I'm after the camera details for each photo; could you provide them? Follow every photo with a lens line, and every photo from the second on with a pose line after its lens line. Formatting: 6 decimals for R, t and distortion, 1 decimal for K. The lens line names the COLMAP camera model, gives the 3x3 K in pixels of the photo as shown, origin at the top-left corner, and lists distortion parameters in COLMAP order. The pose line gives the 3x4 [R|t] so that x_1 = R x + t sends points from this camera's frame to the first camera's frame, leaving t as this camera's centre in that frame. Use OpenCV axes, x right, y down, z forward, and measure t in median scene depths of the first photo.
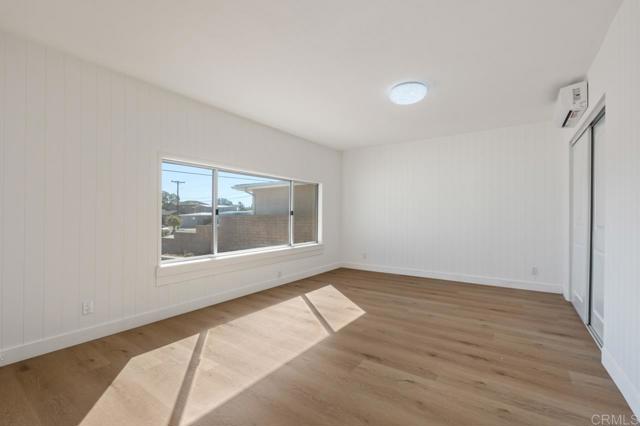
lens RADIAL K [[281.7, 0, 322.2], [0, 281.7, 213.6], [0, 0, 1]] dist [-0.010777, 0.001914]
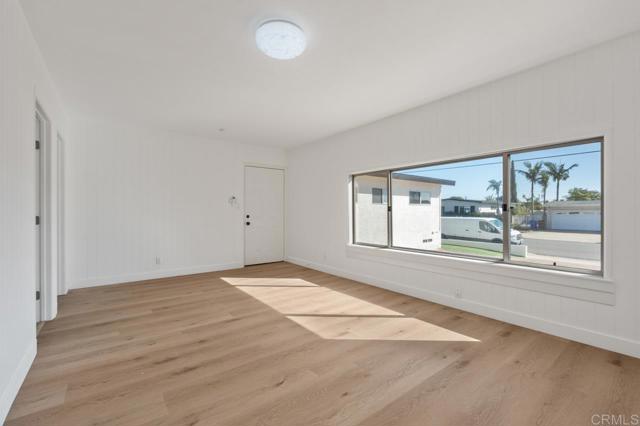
lens RADIAL K [[281.7, 0, 321.9], [0, 281.7, 213.8], [0, 0, 1]] dist [-0.010777, 0.001914]
pose [[-0.309227, 0.008833, -0.950947, 1.139623], [0.008942, 0.999940, 0.006381, 0.004873], [0.950946, -0.006531, -0.309288, 1.585925]]
